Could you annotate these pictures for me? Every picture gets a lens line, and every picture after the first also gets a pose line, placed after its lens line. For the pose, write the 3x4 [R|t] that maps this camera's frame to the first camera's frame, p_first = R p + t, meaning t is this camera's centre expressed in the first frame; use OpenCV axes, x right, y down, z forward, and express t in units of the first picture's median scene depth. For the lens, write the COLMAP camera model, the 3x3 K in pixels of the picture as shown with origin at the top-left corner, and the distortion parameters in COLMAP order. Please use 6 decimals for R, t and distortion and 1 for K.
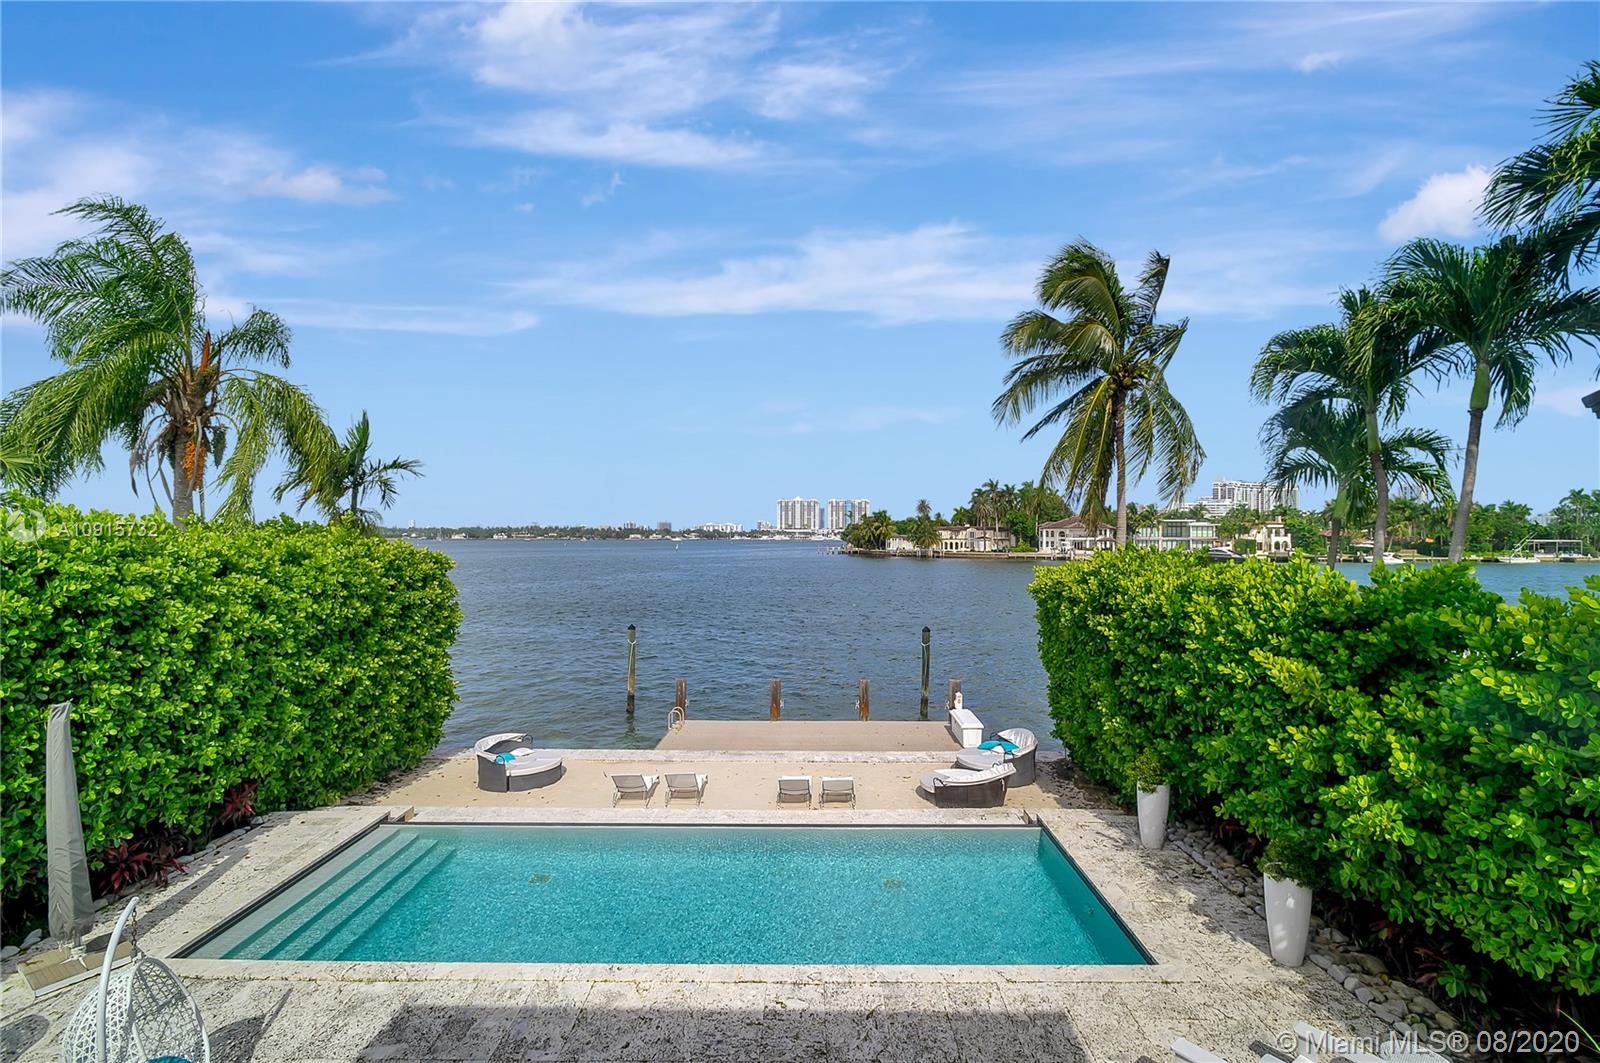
lens RADIAL K [[778.8, 0, 803.8], [0, 778.8, 542.1], [0, 0, 1]] dist [-0.008737, 0.002848]
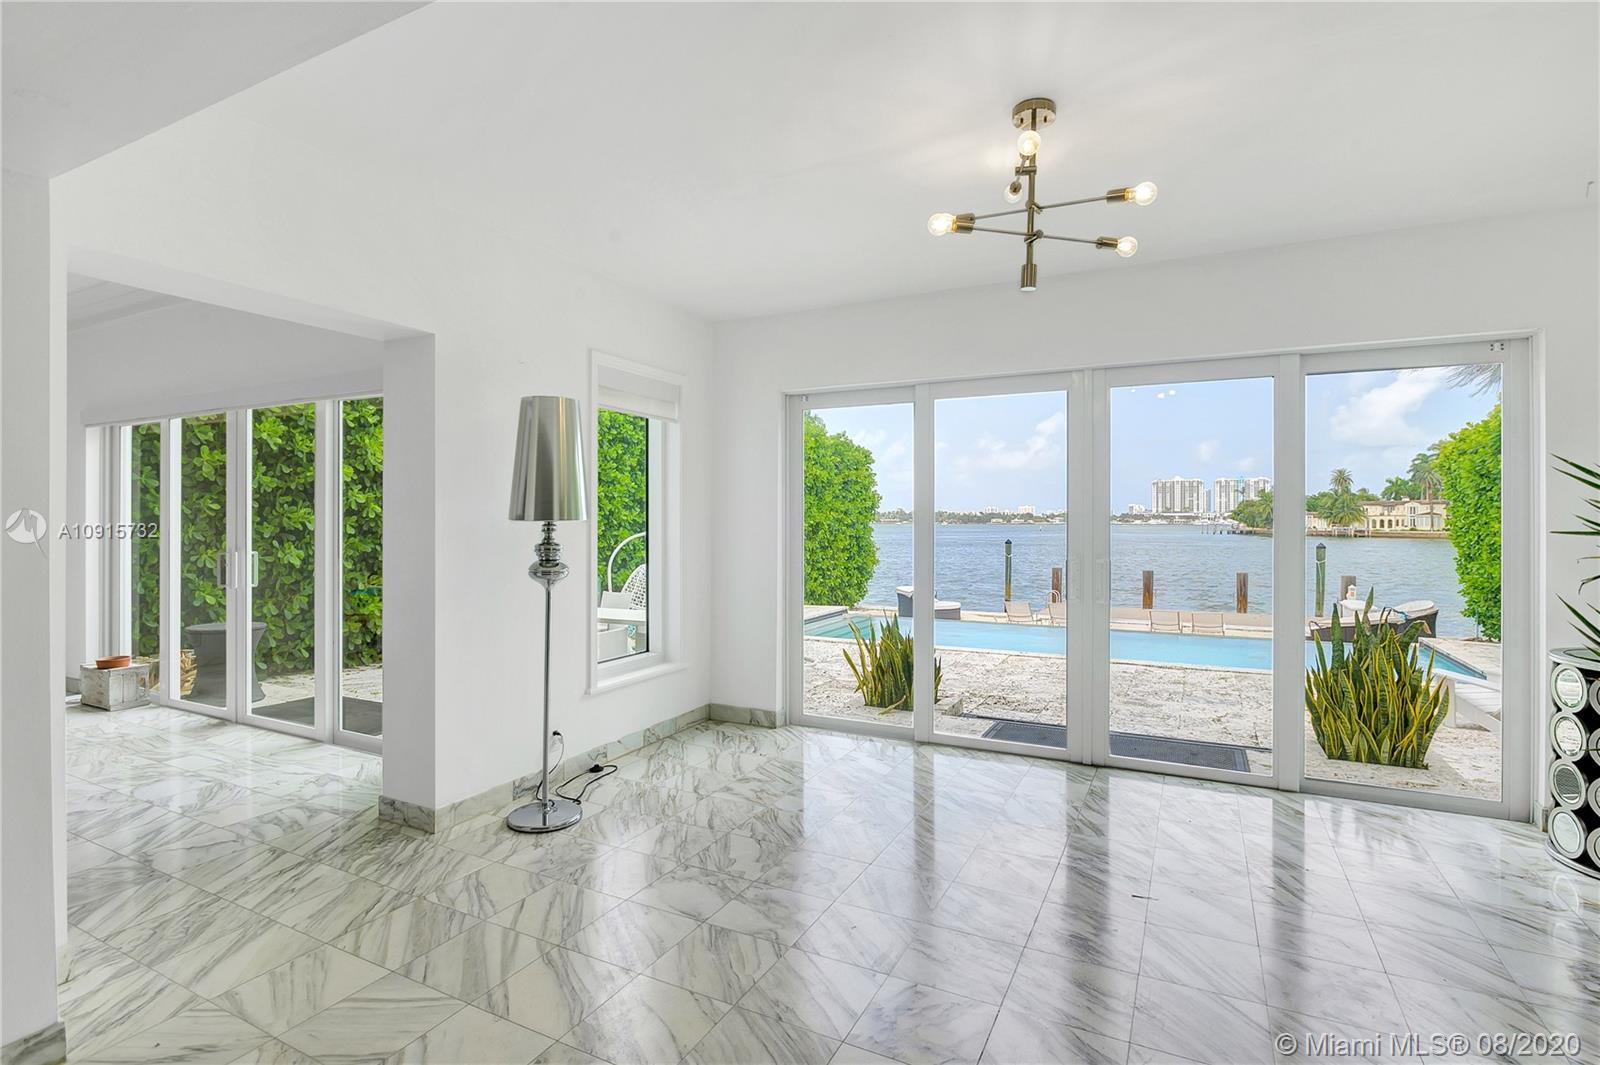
lens RADIAL K [[778.8, 0, 803.3], [0, 778.8, 523.2], [0, 0, 1]] dist [-0.008737, 0.002848]
pose [[0.897576, -0.000418, -0.440859, 0.009948], [-0.001641, 0.999989, -0.004288, 0.120193], [0.440856, 0.004572, 0.897566, -0.180242]]
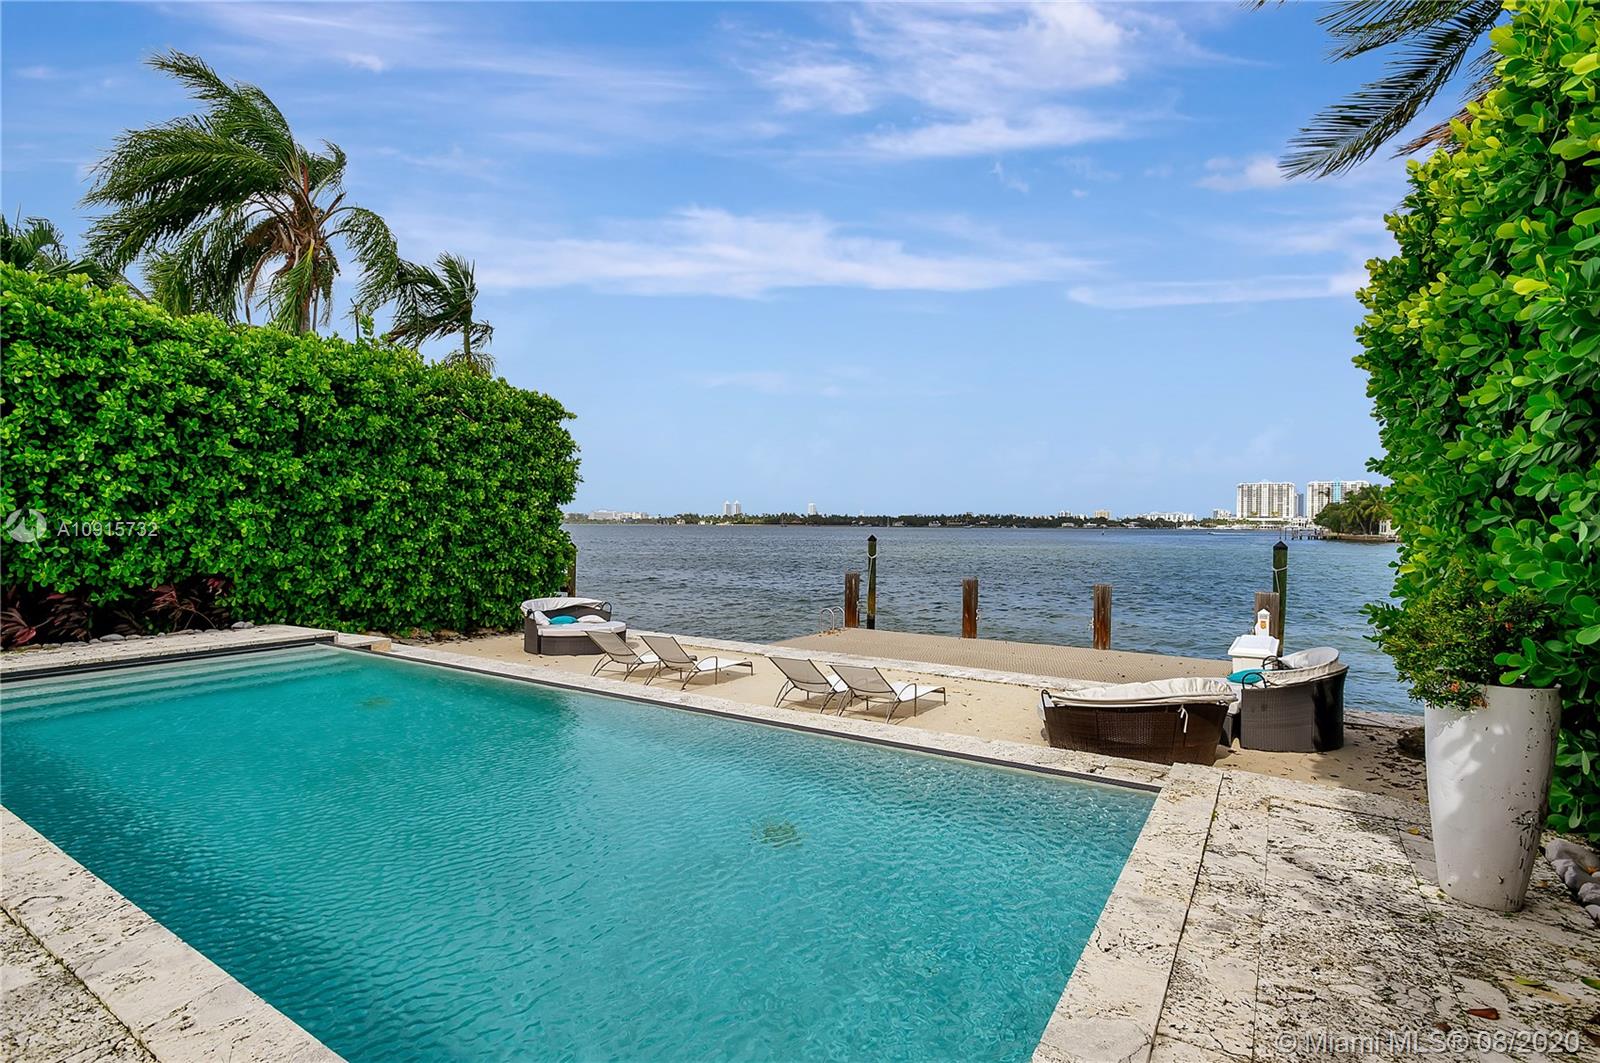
lens RADIAL K [[778.8, 0, 792.5], [0, 778.8, 532.2], [0, 0, 1]] dist [-0.008737, 0.002848]
pose [[0.850341, 0.009363, -0.526148, 0.204623], [-0.008406, 0.999956, 0.004208, 0.136499], [0.526164, 0.000844, 0.850383, 0.328276]]
